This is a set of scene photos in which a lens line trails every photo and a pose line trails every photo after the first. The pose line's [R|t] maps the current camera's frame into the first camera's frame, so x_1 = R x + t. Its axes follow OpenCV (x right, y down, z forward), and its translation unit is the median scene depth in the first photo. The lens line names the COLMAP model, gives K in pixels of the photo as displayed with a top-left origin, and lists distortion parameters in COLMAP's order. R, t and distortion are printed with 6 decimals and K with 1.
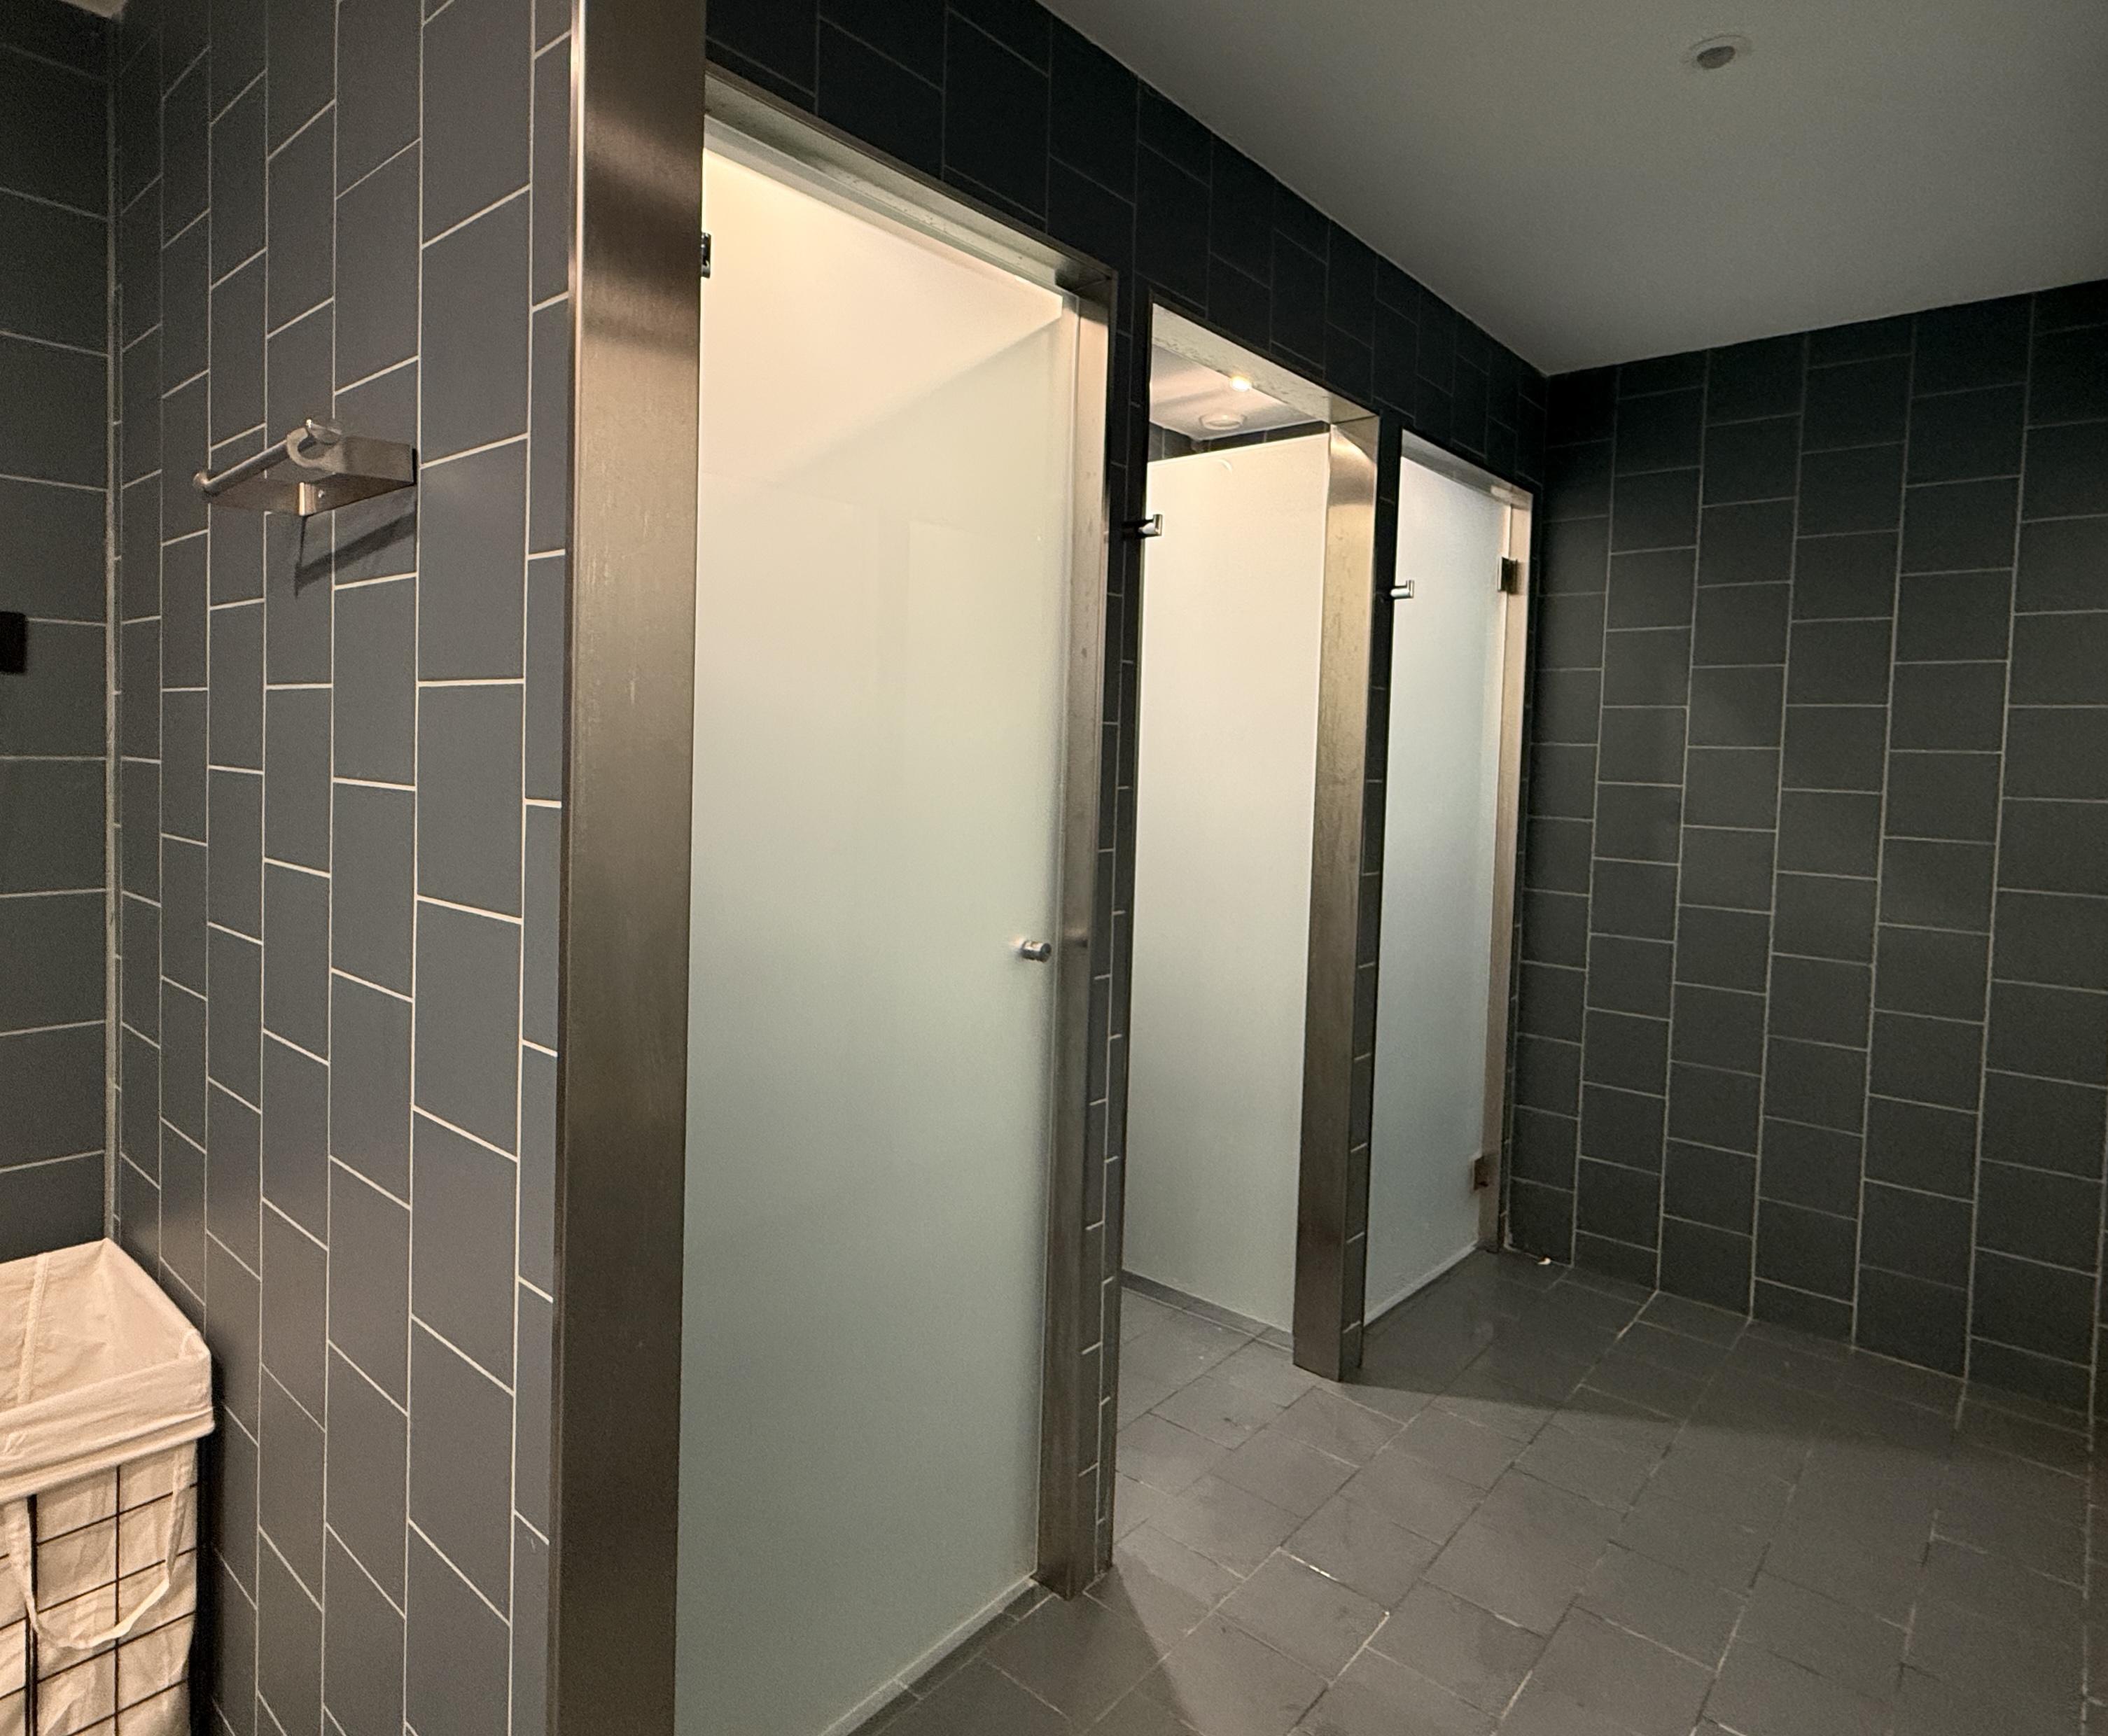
lens RADIAL K [[1174.0, 0, 1059.4], [0, 1174.0, 794.1], [0, 0, 1]] dist [-0.001512, 0.003371]
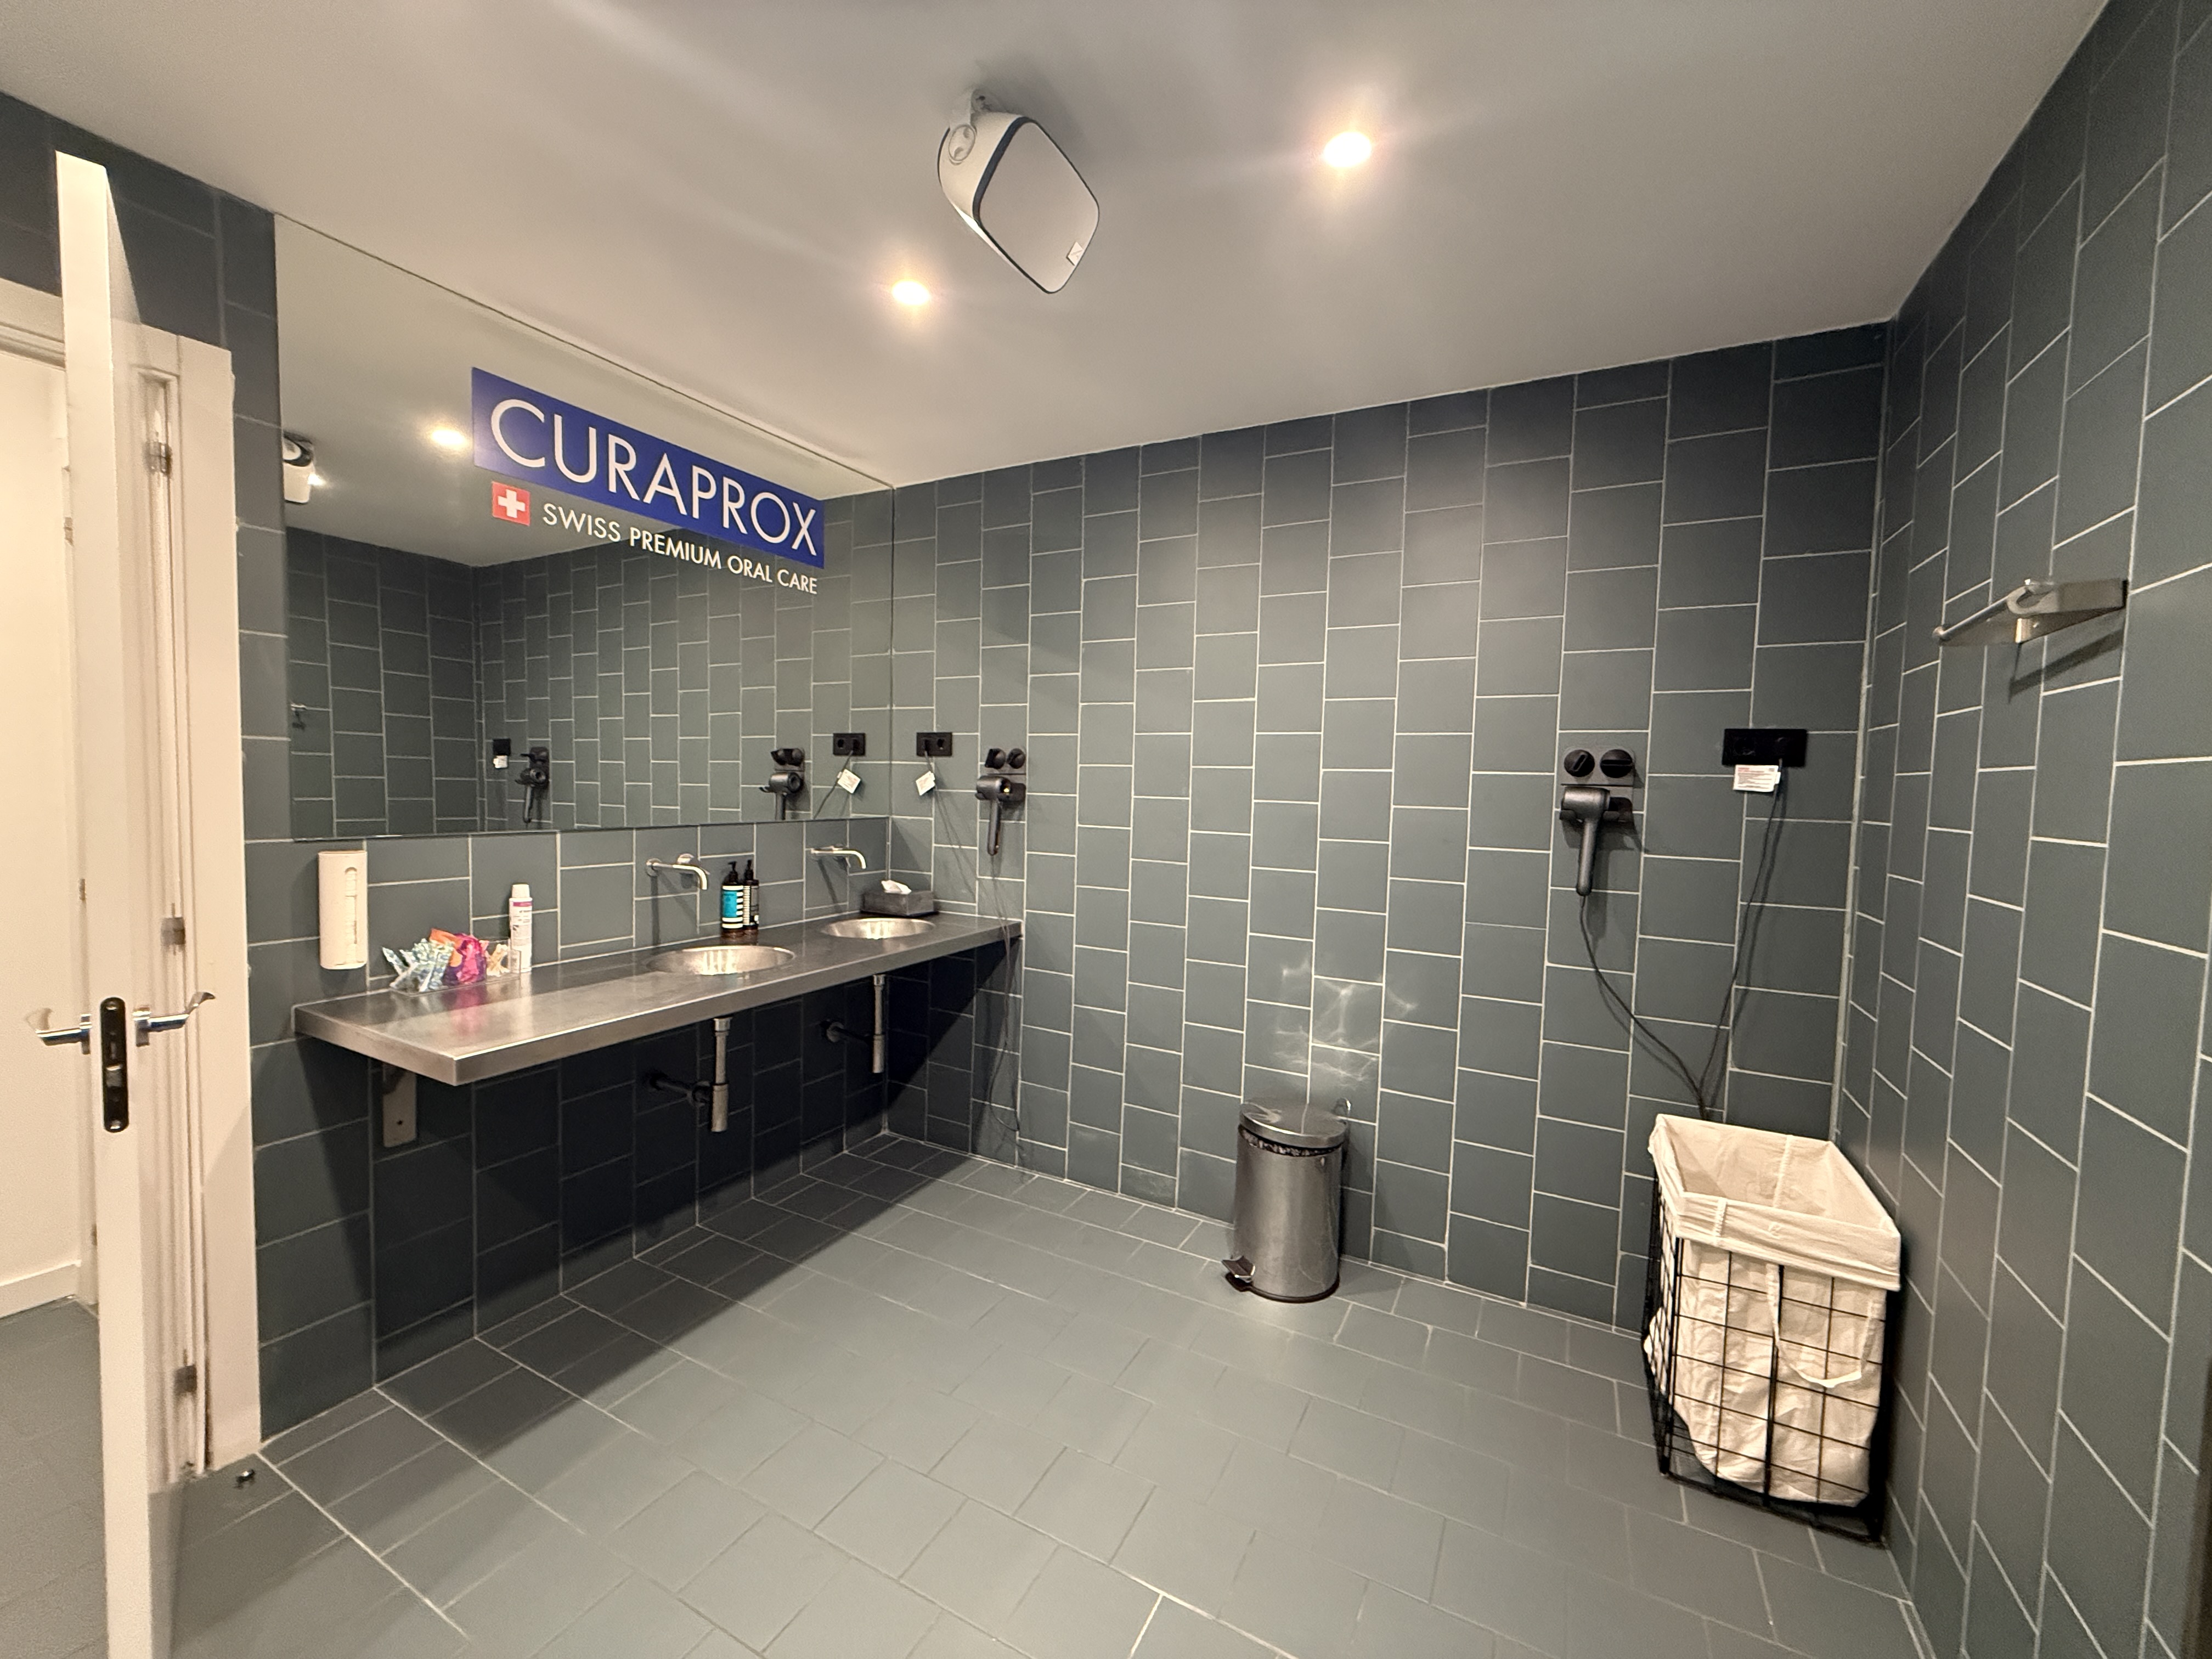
lens RADIAL K [[906.3, 0, 1108.4], [0, 906.3, 829.4], [0, 0, 1]] dist [-0.002766, 0.000718]
pose [[0.212007, 0.027338, -0.976886, 0.141926], [-0.056727, 0.998267, 0.015625, 0.018701], [0.975620, 0.052103, 0.213190, -0.211539]]
